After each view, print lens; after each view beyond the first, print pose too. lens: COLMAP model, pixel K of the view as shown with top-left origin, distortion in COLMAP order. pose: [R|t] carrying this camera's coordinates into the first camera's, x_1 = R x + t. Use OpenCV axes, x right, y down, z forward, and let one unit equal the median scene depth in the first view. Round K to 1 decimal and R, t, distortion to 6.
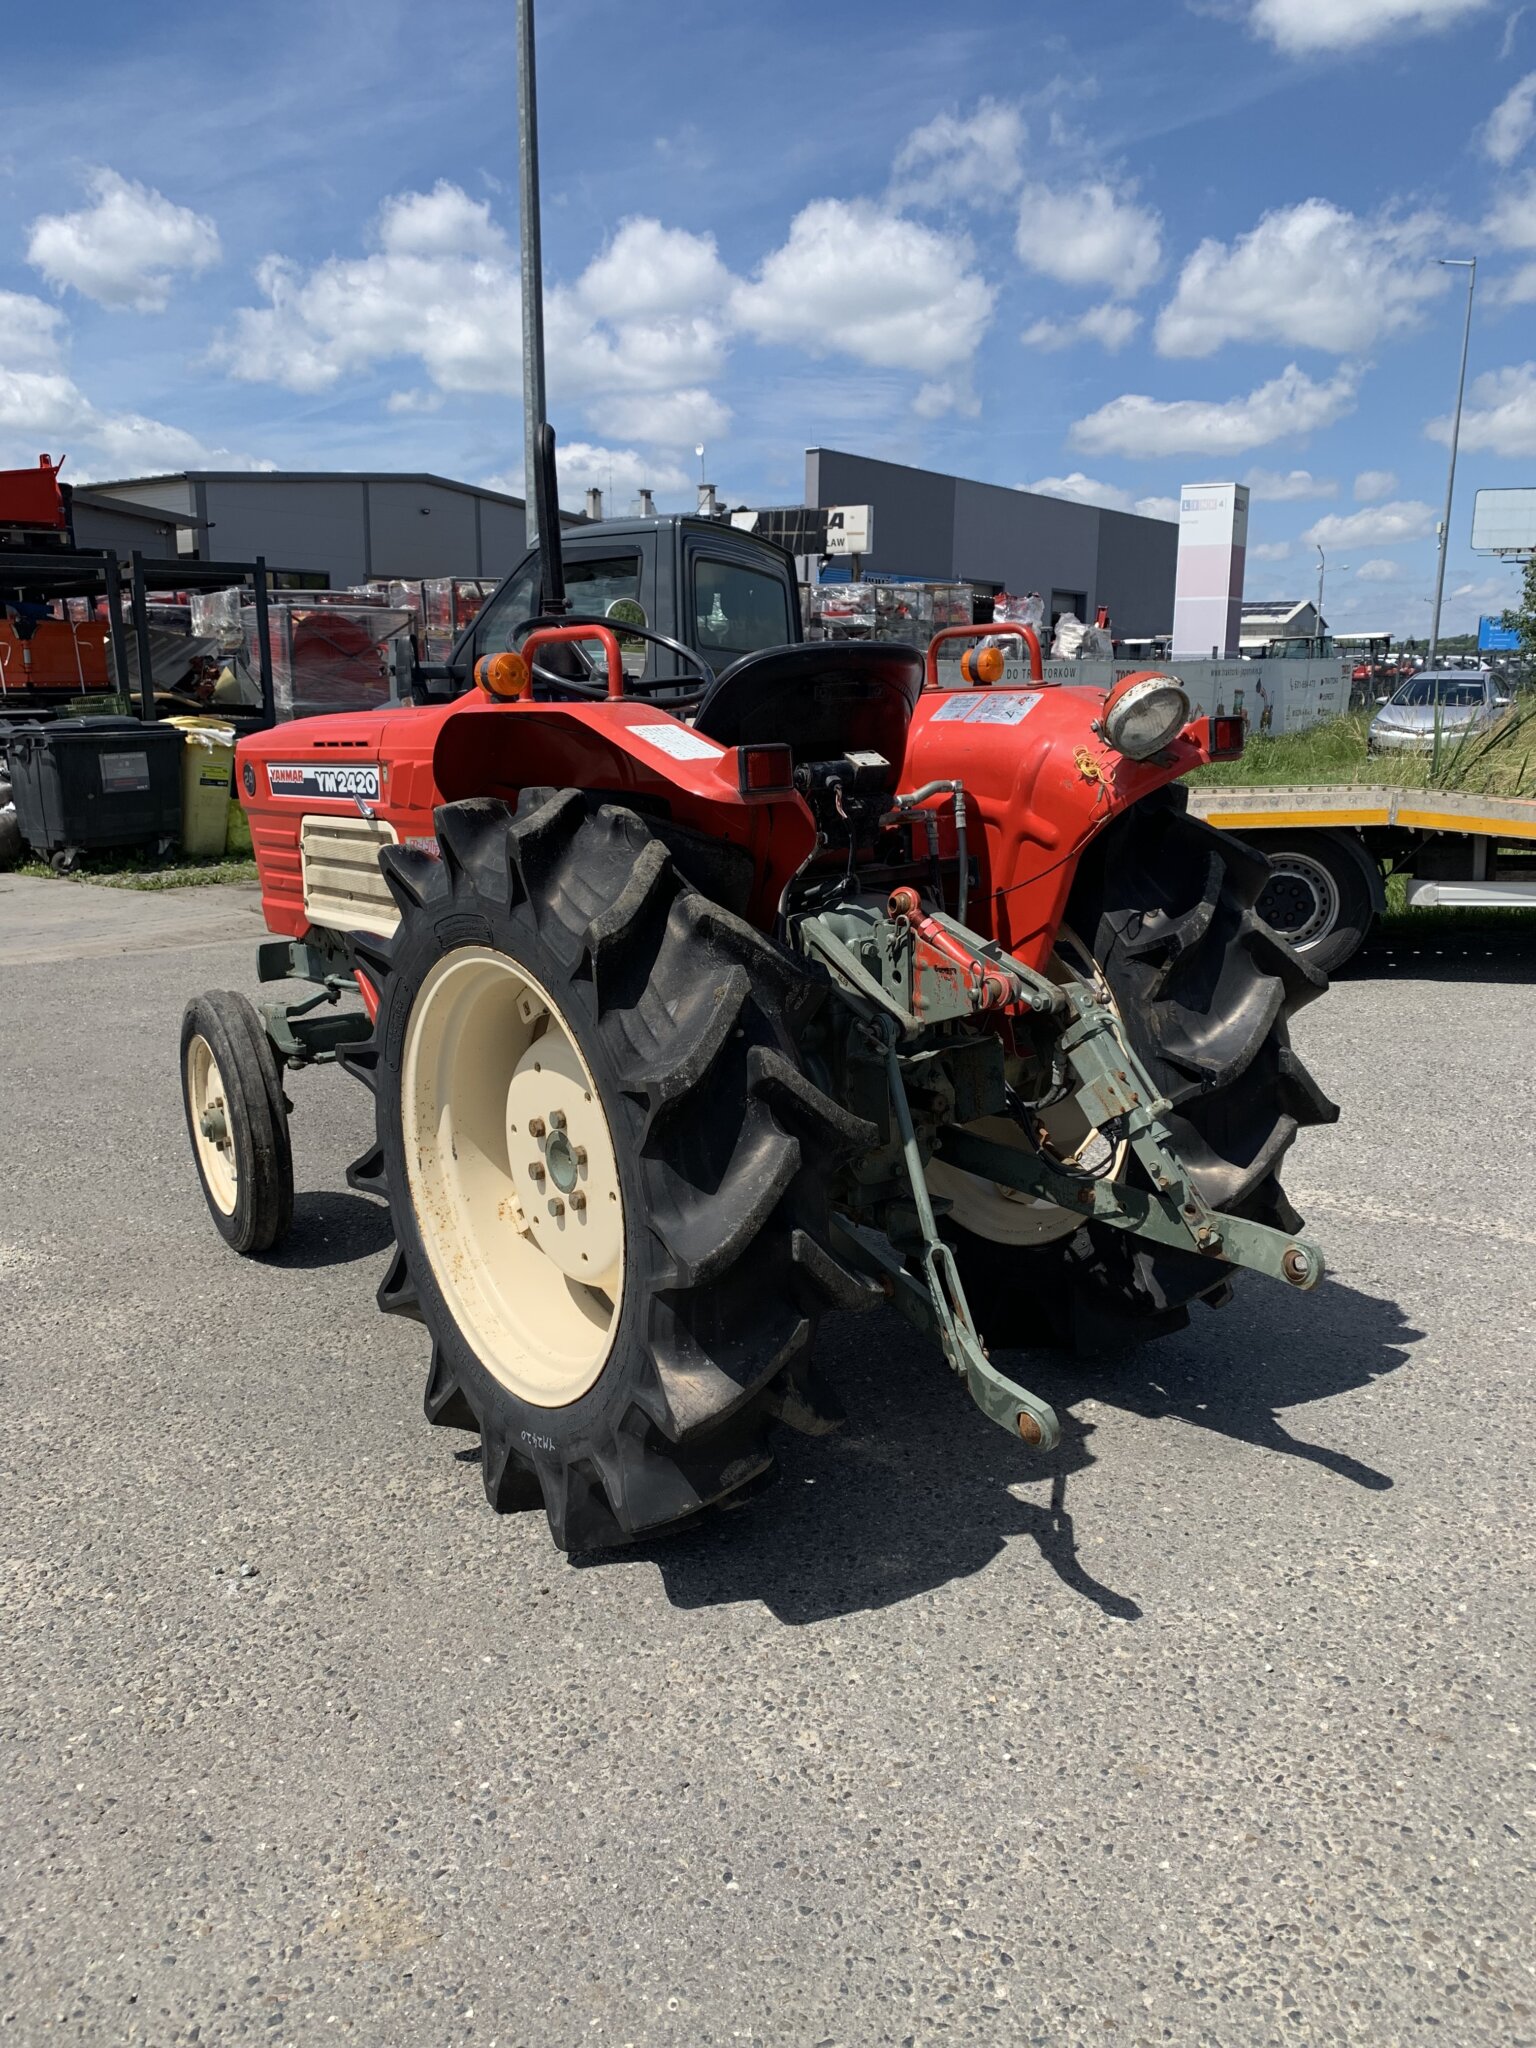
lens RADIAL K [[1562.1, 0, 768.0], [0, 1562.1, 1024.0], [0, 0, 1]] dist [0.000588, 0.002791]
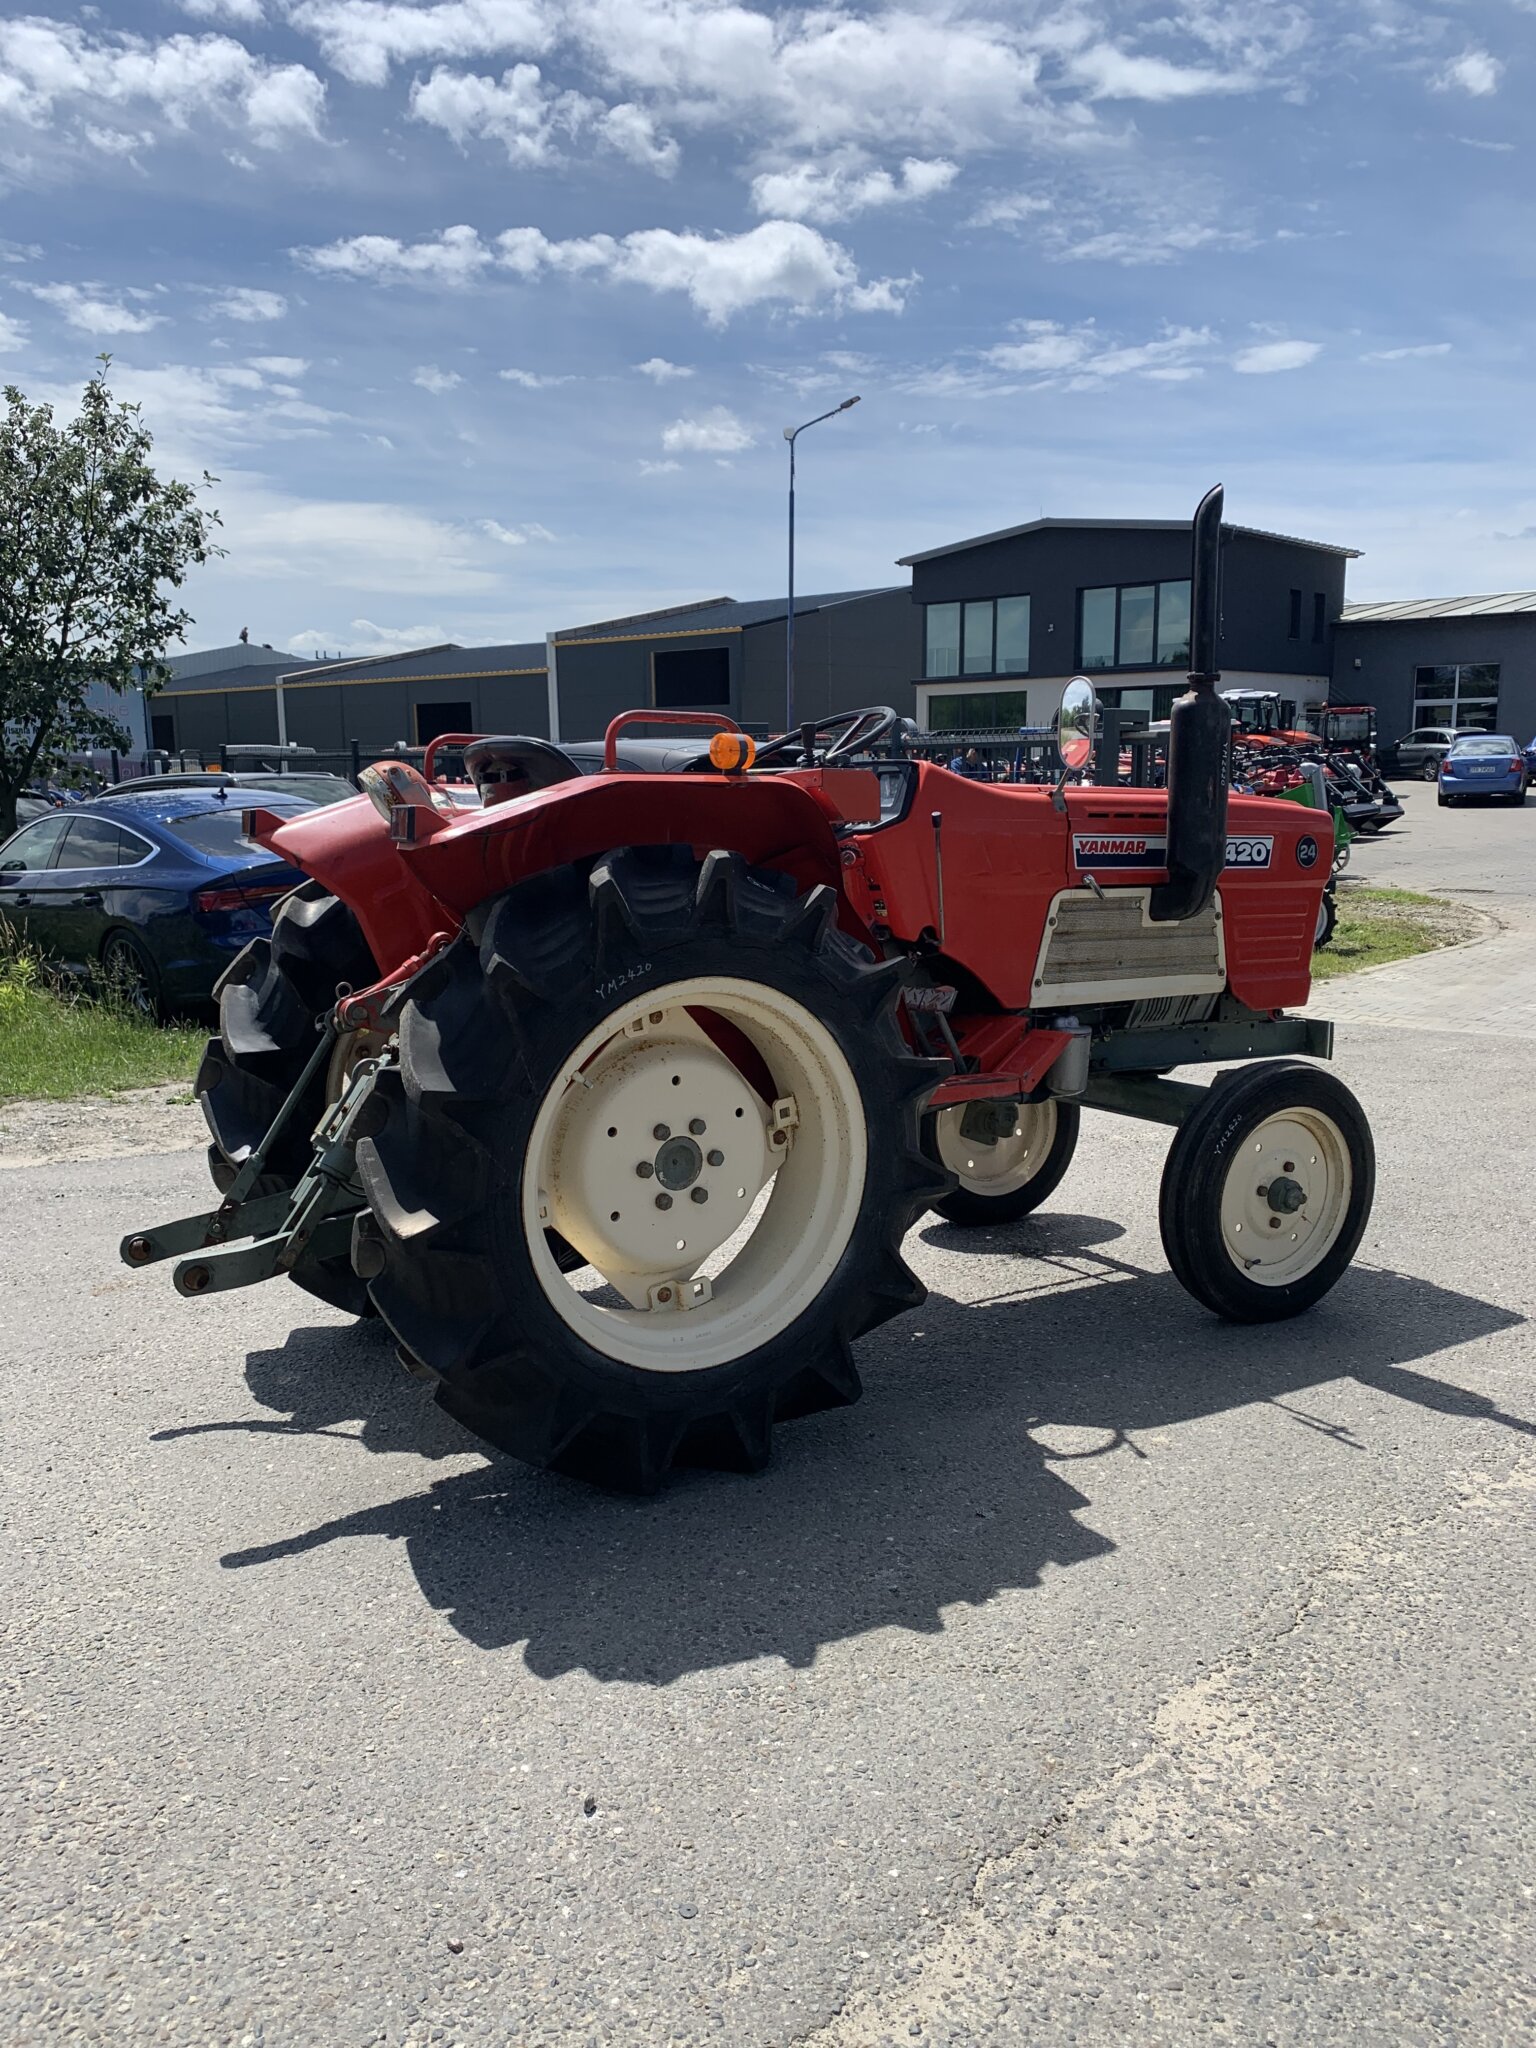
lens RADIAL K [[1562.1, 0, 768.0], [0, 1562.1, 1024.0], [0, 0, 1]] dist [0.000588, 0.002791]
pose [[-0.061946, 0.163725, -0.984559, 1.255309], [-0.203152, 0.963735, 0.173044, -0.274298], [0.977186, 0.210734, -0.026439, 1.242015]]
